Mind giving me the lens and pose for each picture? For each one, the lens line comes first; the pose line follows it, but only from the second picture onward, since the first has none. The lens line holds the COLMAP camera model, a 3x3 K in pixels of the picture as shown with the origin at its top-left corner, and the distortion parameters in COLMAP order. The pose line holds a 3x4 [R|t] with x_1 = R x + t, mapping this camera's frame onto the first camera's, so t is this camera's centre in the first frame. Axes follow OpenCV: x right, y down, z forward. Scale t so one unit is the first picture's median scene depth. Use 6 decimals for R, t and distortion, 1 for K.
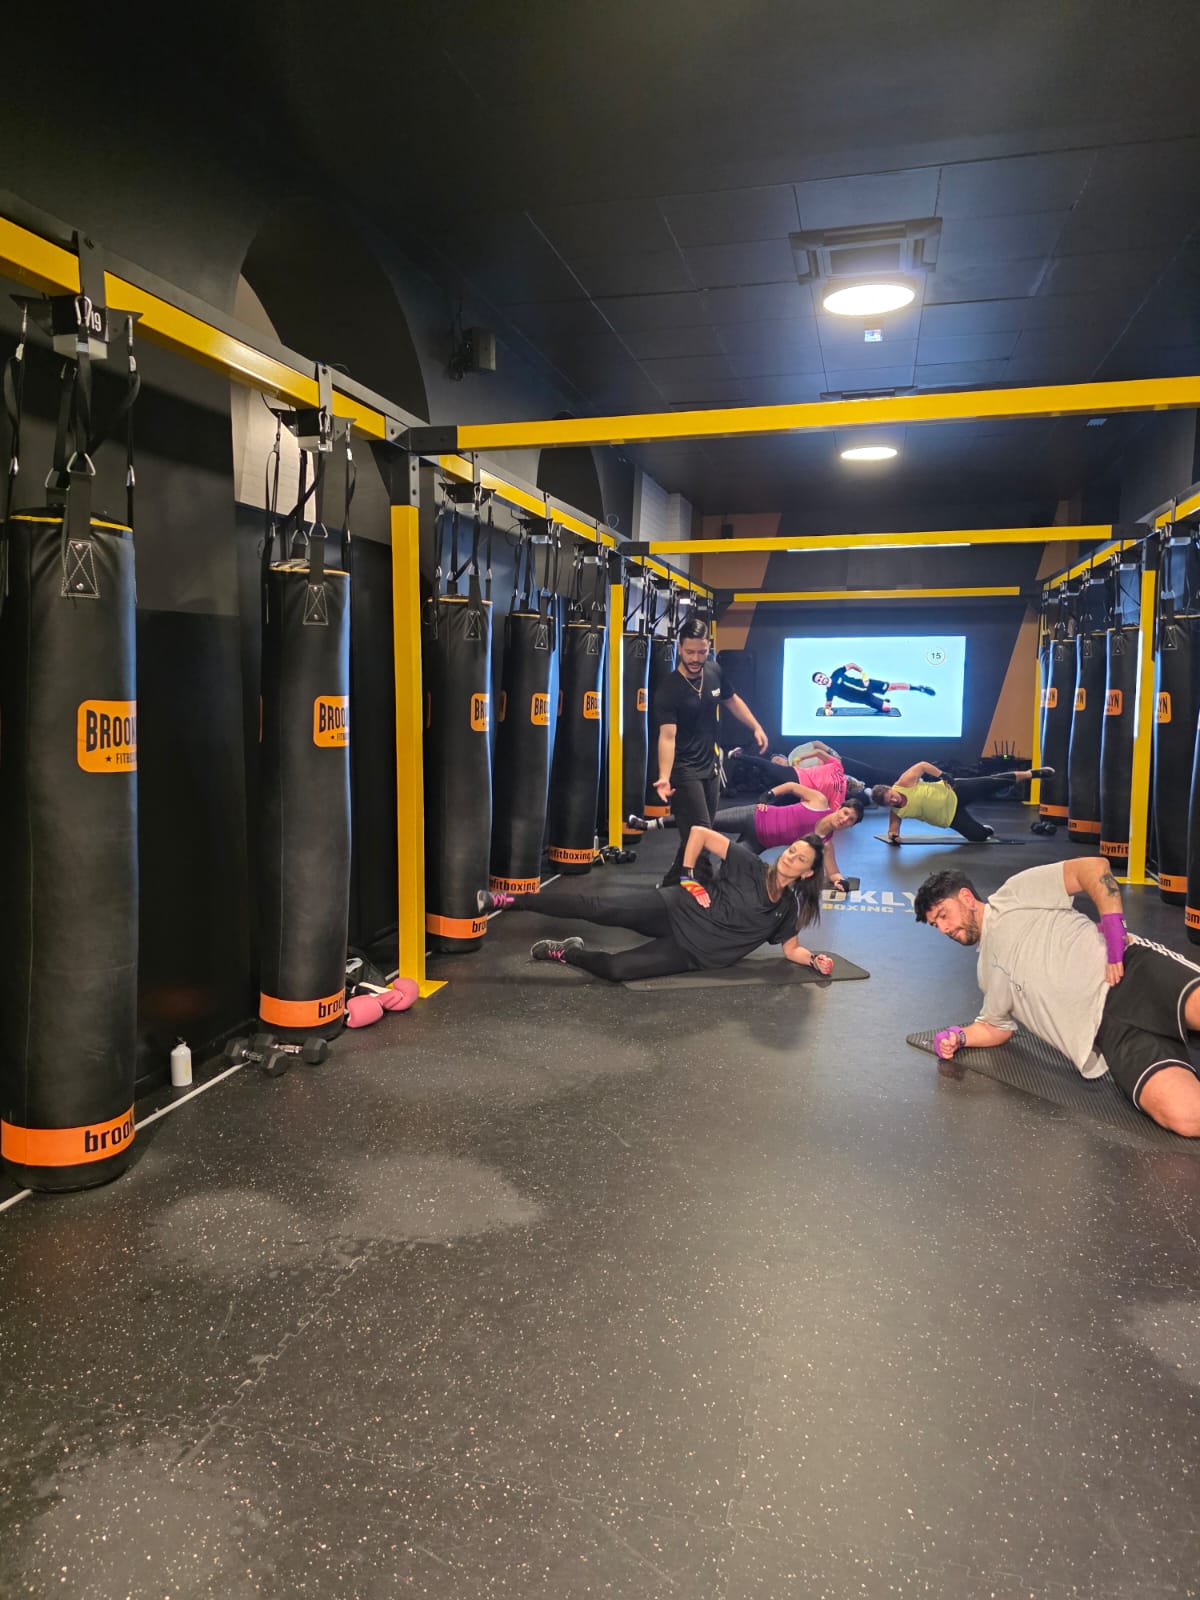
lens RADIAL K [[1036.2, 0, 607.7], [0, 1036.2, 810.2], [0, 0, 1]] dist [0.056743, -0.054379]
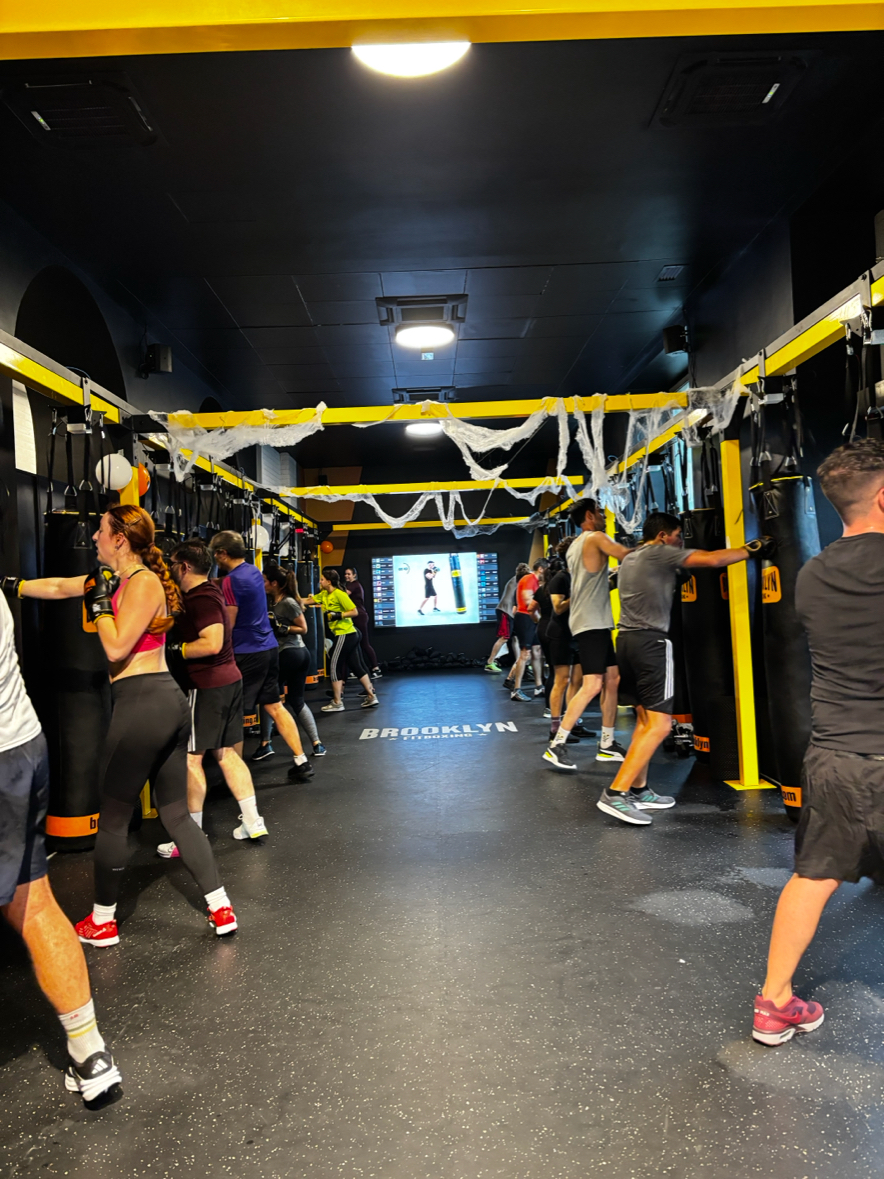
lens RADIAL K [[872.1, 0, 439.0], [0, 872.1, 593.6], [0, 0, 1]] dist [0.025495, -0.038463]
pose [[0.963898, -0.045572, 0.262342, -0.099657], [0.079113, 0.989768, -0.118743, 0.052897], [-0.254246, 0.135211, 0.957641, -0.220515]]
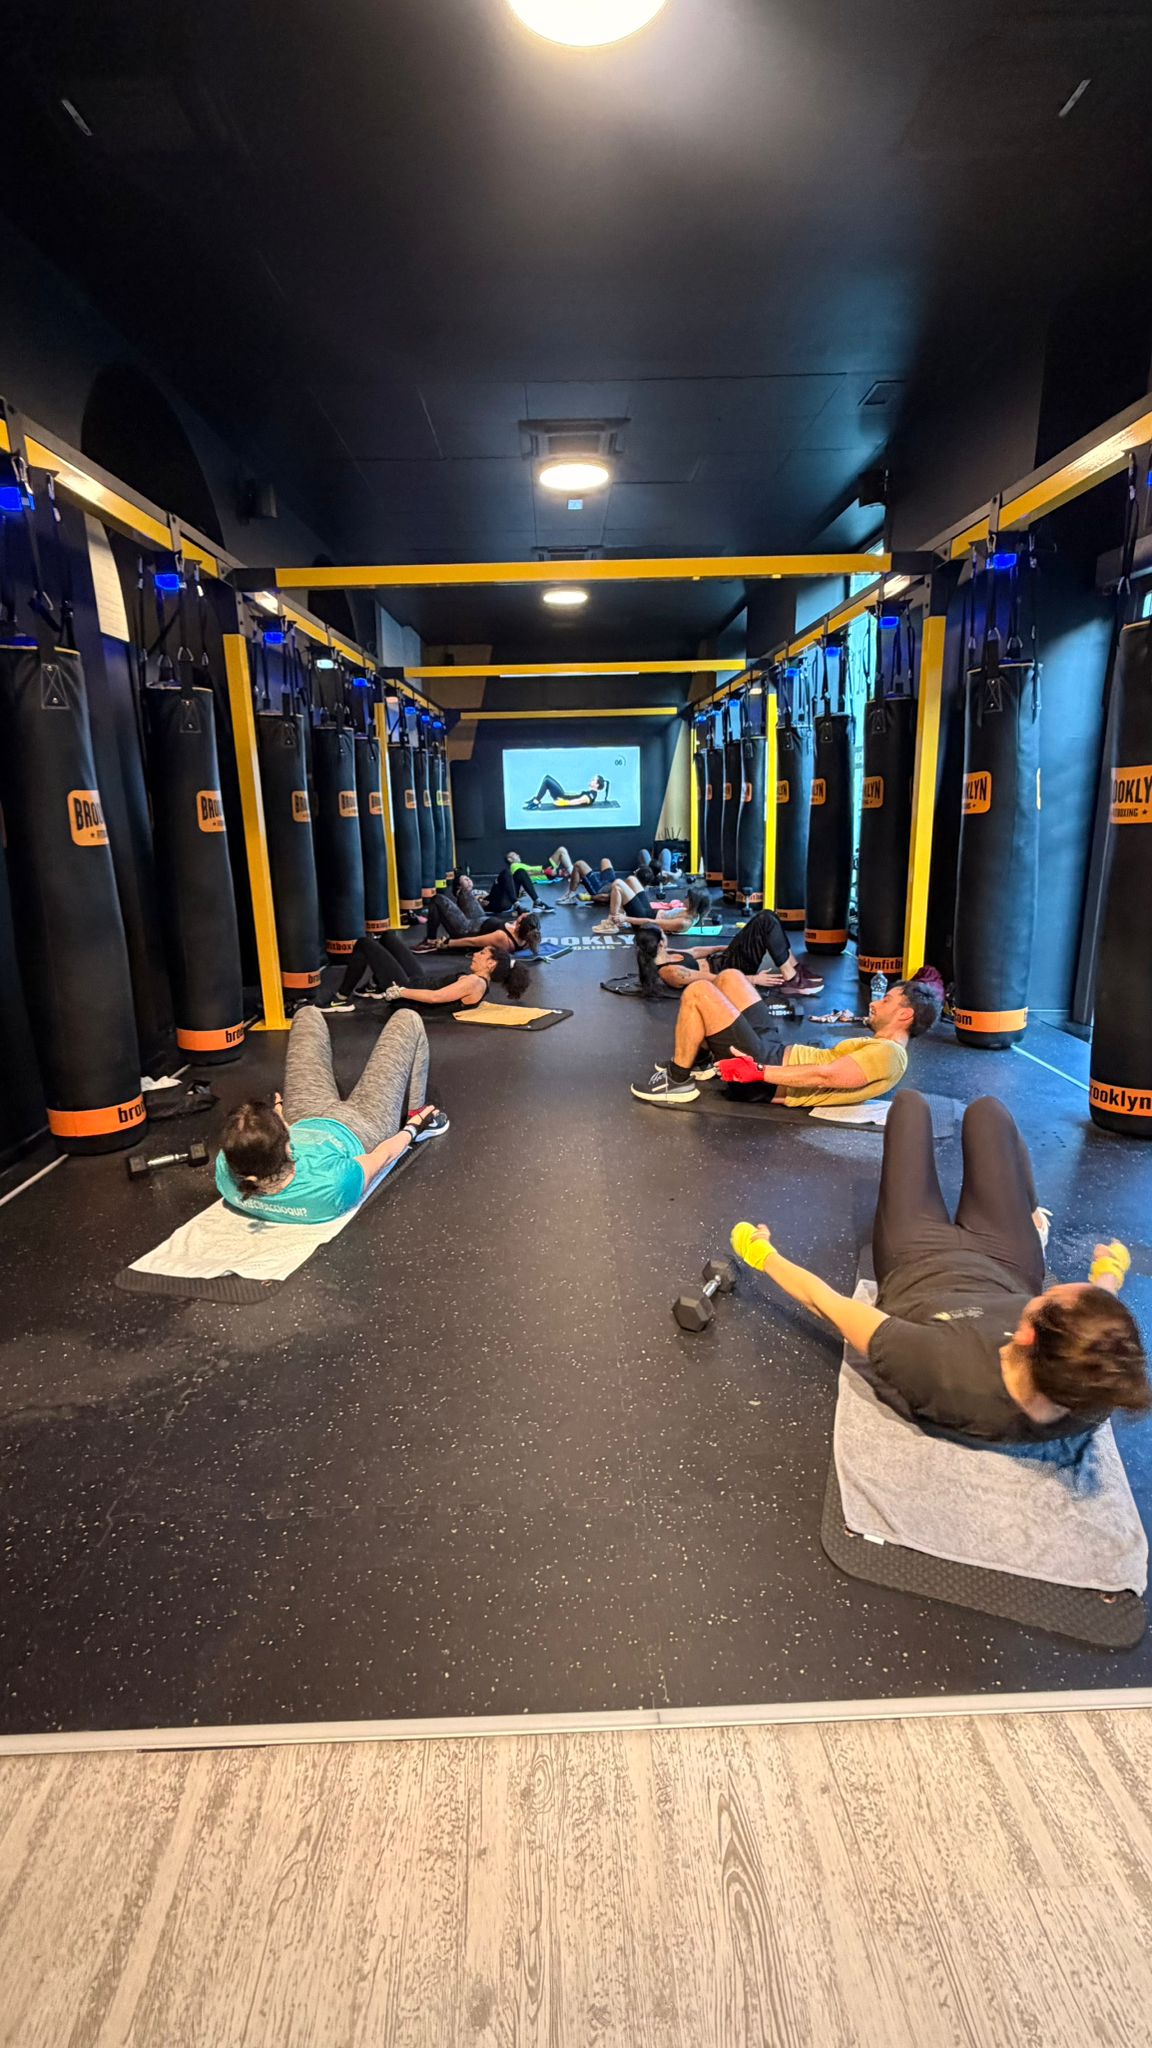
lens RADIAL K [[870.4, 0, 565.4], [0, 870.4, 1018.2], [0, 0, 1]] dist [0.003334, -0.000357]
pose [[0.963931, -0.092508, 0.249558, -0.108039], [0.059963, 0.989028, 0.135010, 0.037135], [-0.259309, -0.115176, 0.958902, -0.129544]]
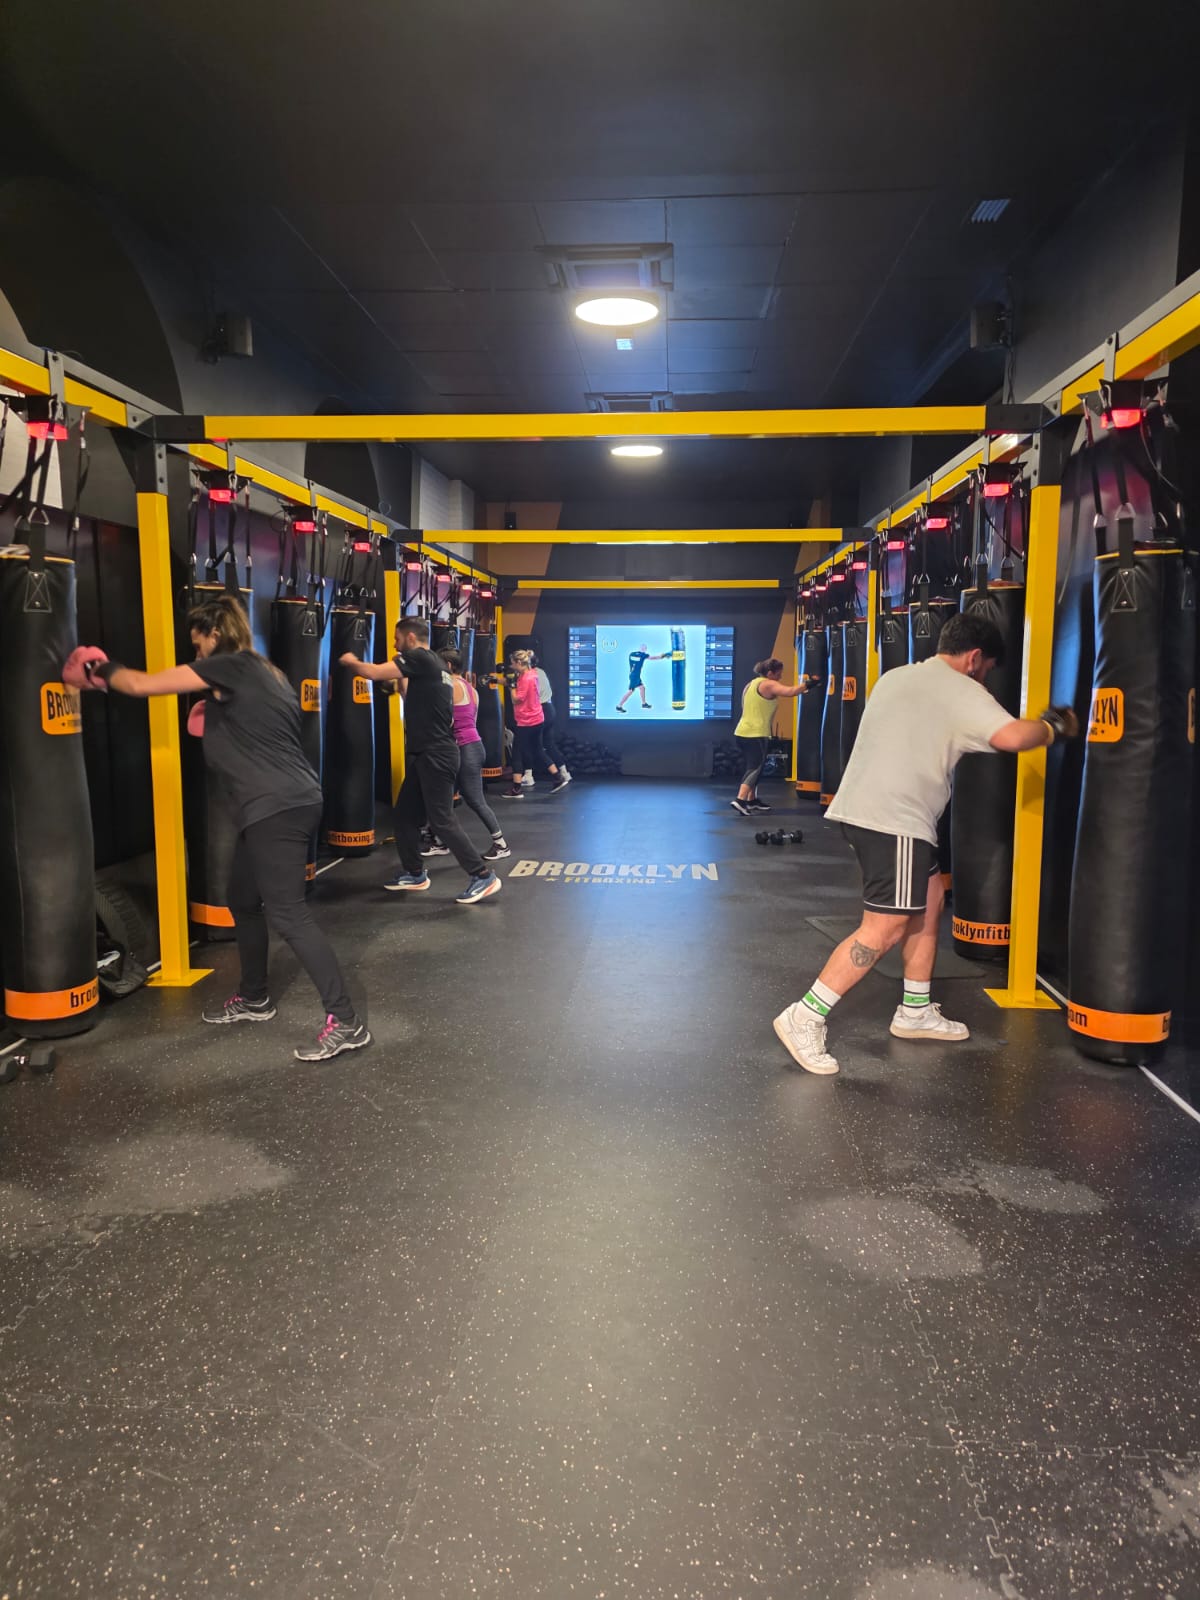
lens RADIAL K [[1036.2, 0, 605.8], [0, 1036.2, 809.7], [0, 0, 1]] dist [0.056743, -0.054379]
pose [[0.983632, -0.022598, 0.178769, 0.041985], [0.019434, 0.999622, 0.019435, -0.001350], [-0.179141, -0.015643, 0.983699, -0.059701]]
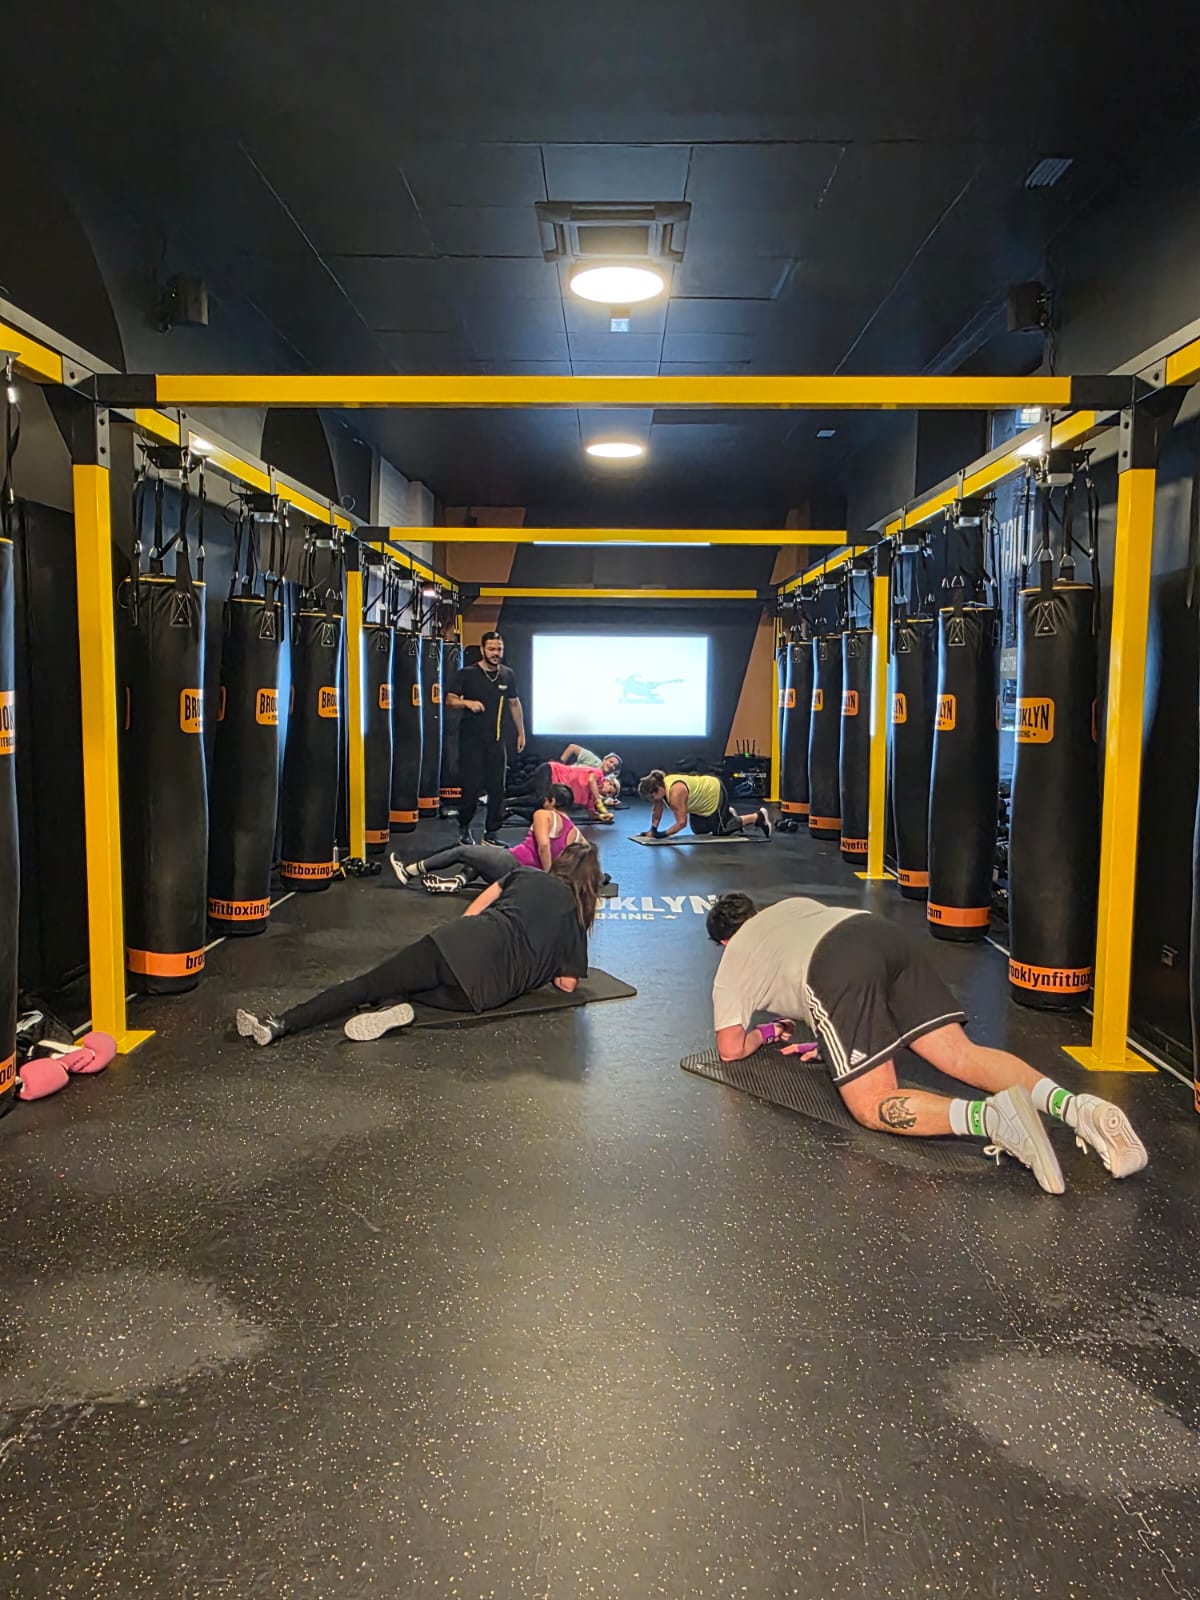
lens RADIAL K [[1036.2, 0, 591.5], [0, 1036.2, 786.0], [0, 0, 1]] dist [0.056743, -0.054379]
pose [[0.973806, -0.015281, 0.226866, 0.001520], [0.019916, 0.999637, -0.018154, -0.010836], [-0.226507, 0.022197, 0.973757, 0.088798]]
